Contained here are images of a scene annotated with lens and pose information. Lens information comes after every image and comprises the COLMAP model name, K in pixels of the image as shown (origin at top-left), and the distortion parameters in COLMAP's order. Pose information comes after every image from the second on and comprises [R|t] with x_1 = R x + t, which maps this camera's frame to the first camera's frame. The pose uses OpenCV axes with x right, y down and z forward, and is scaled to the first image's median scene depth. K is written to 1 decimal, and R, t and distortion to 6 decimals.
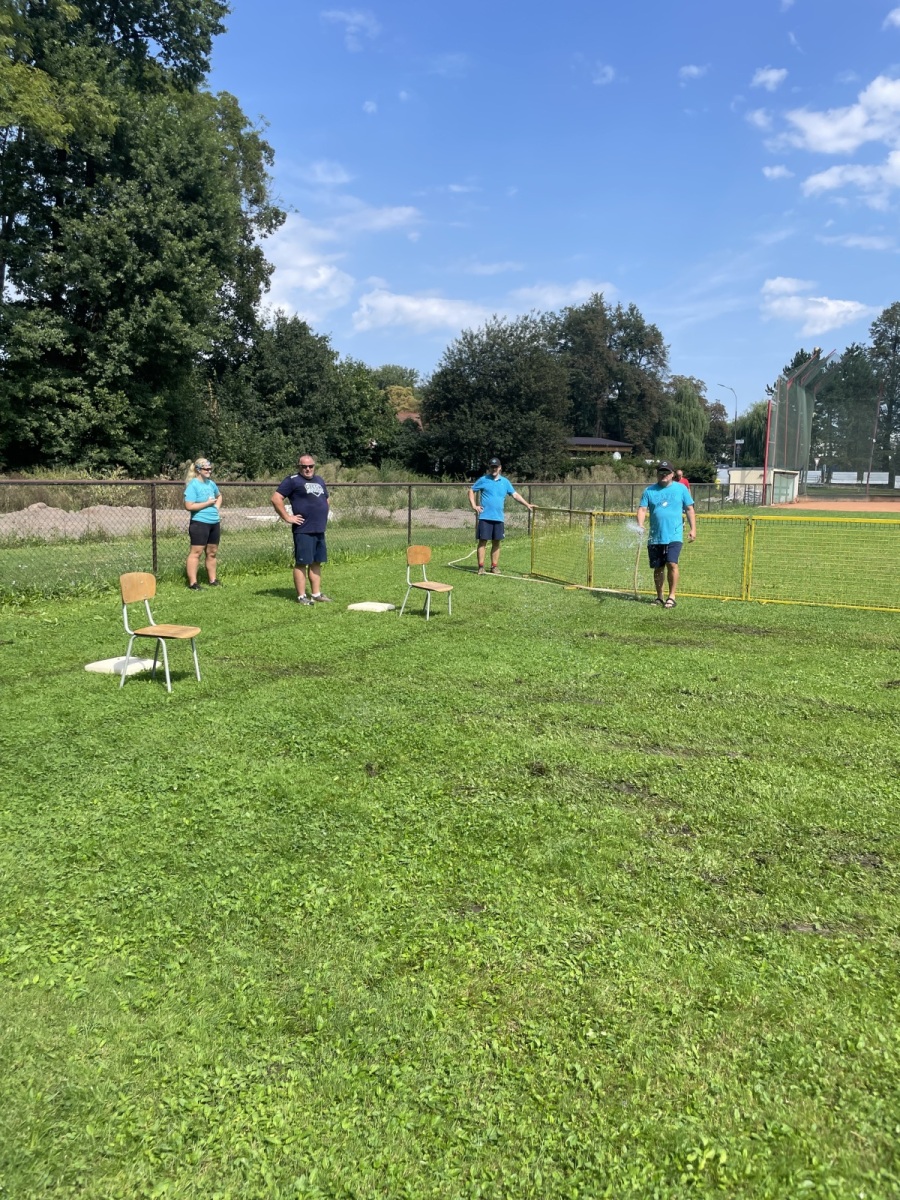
lens RADIAL K [[910.7, 0, 456.4], [0, 910.7, 597.9], [0, 0, 1]] dist [0.088313, -0.120791]
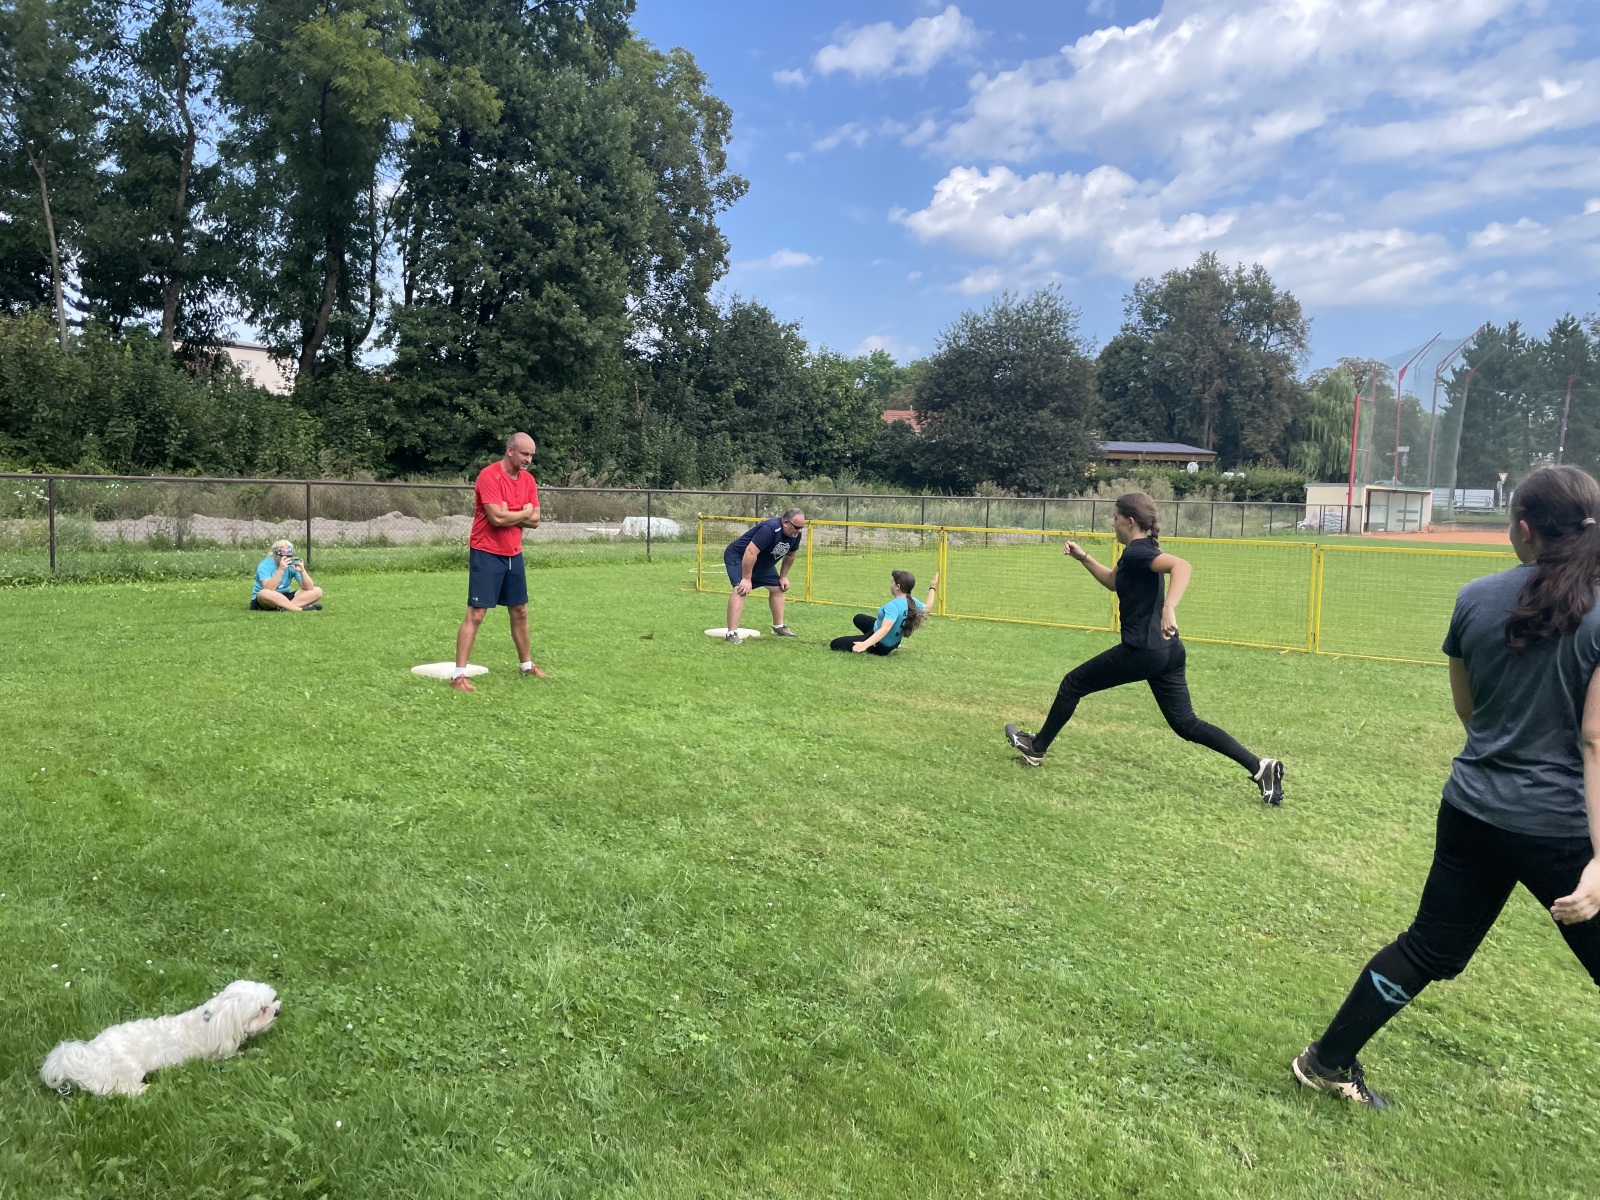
lens RADIAL K [[1214.3, 0, 814.6], [0, 1214.3, 592.4], [0, 0, 1]] dist [0.088313, -0.120791]
pose [[0.977212, 0.027399, -0.210489, 0.121449], [-0.038275, 0.998125, -0.047774, 0.011617], [0.208786, 0.054741, 0.976428, -0.065921]]
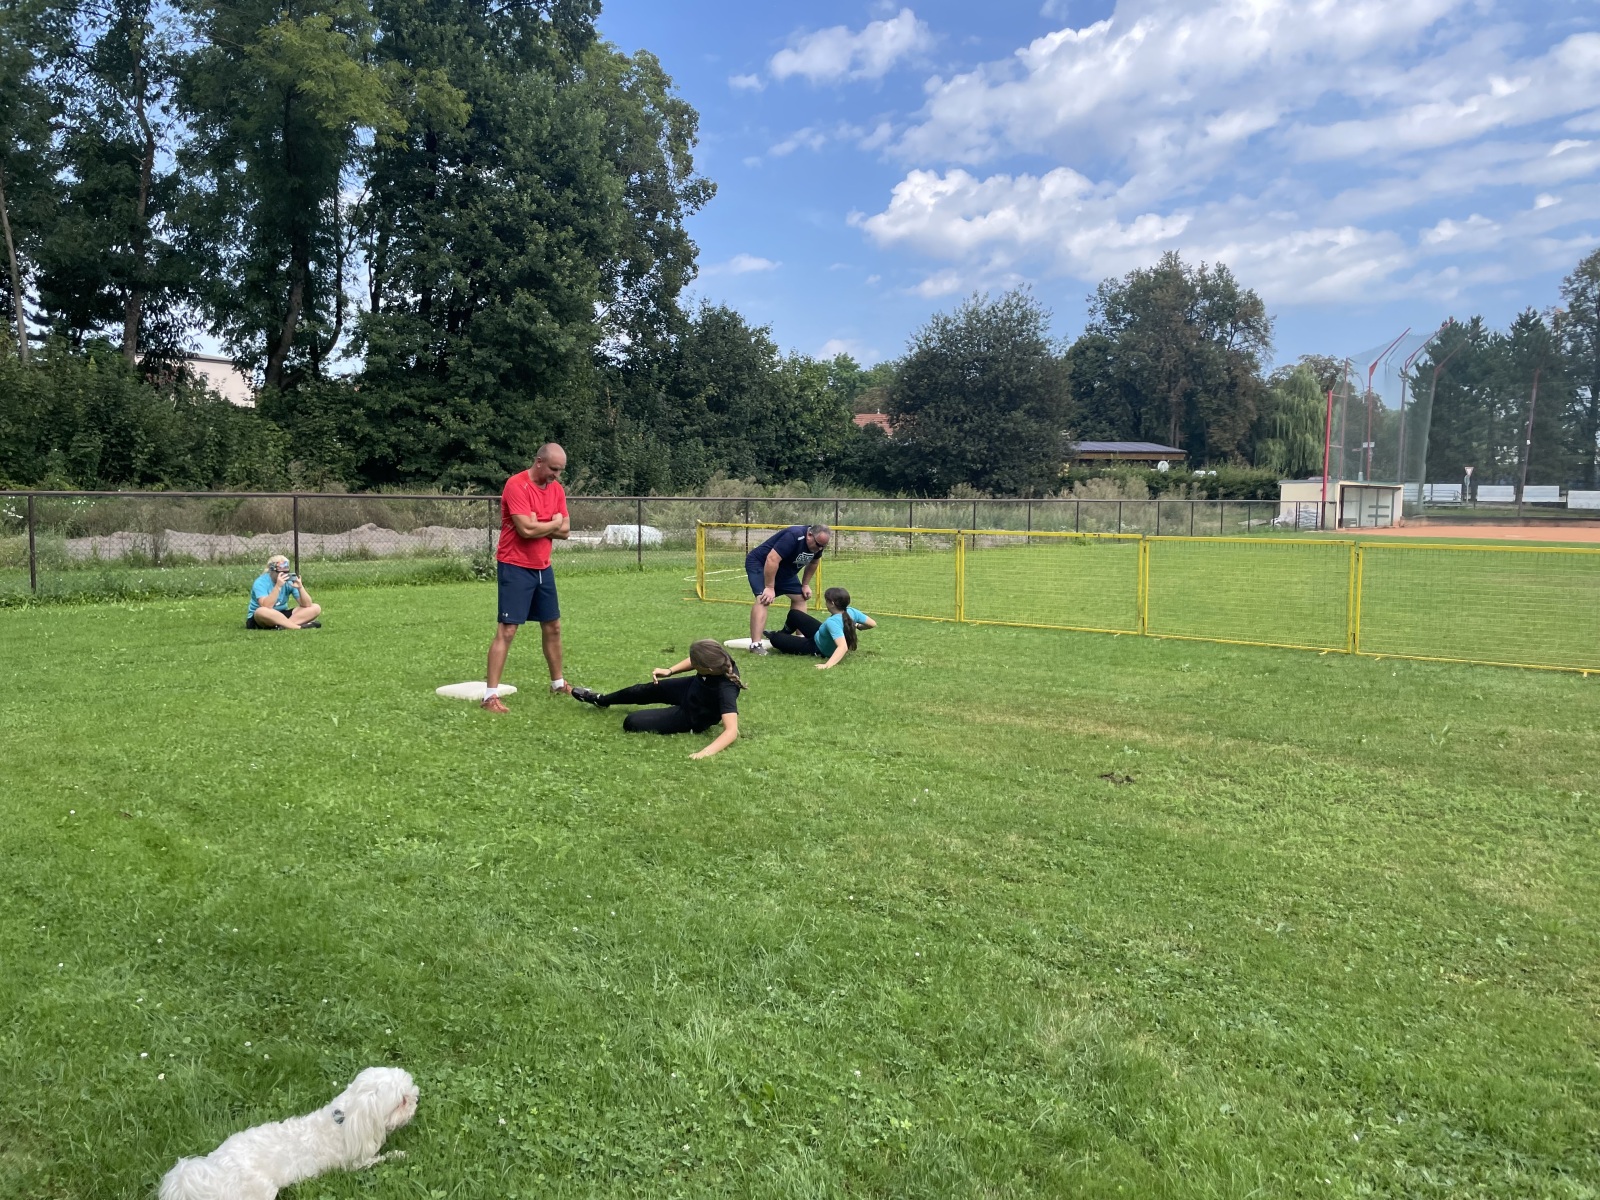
lens RADIAL K [[1214.3, 0, 802.1], [0, 1214.3, 597.5], [0, 0, 1]] dist [0.088313, -0.120791]
pose [[0.981387, 0.009997, -0.191778, 0.109820], [-0.019565, 0.998653, -0.048062, 0.010954], [0.191039, 0.050919, 0.980261, -0.060611]]
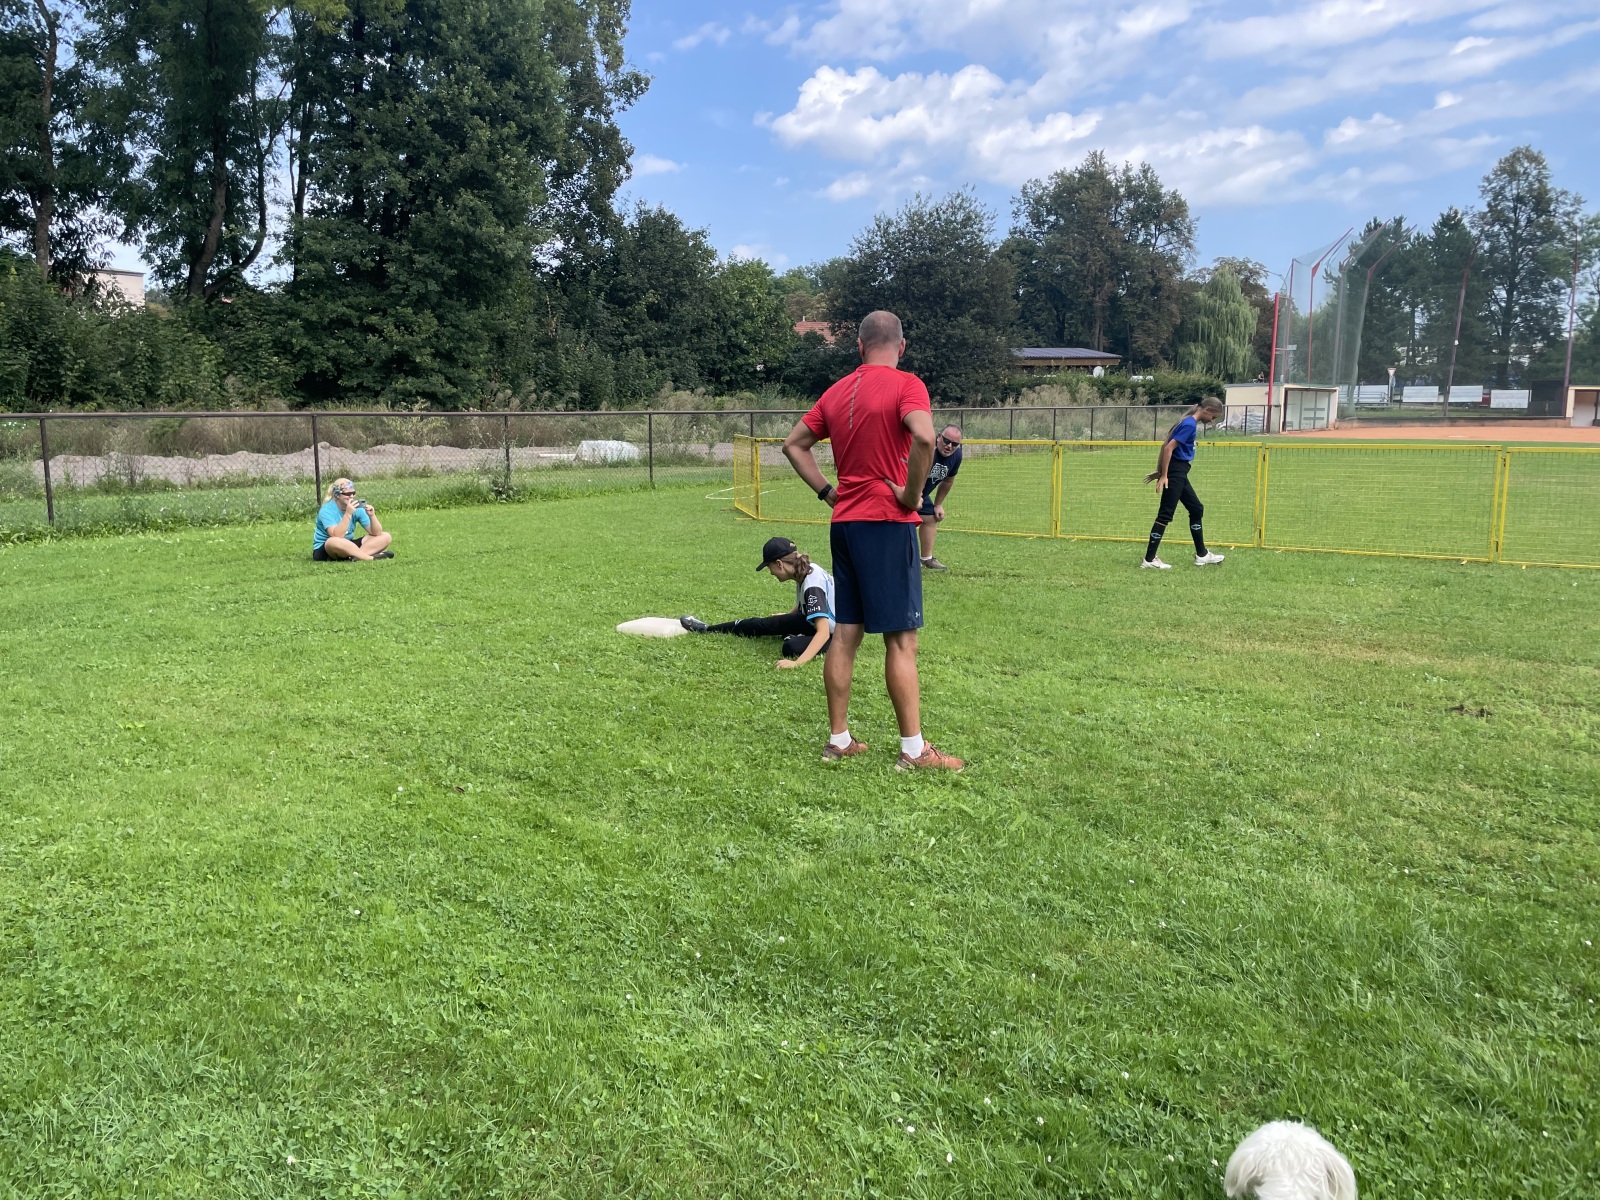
lens RADIAL K [[1214.3, 0, 783.6], [0, 1214.3, 599.3], [0, 0, 1]] dist [0.088313, -0.120791]
pose [[0.991171, 0.001102, -0.132583, 0.073359], [0.002229, 0.999686, 0.024974, 0.009376], [0.132569, -0.025049, 0.990857, -0.054859]]
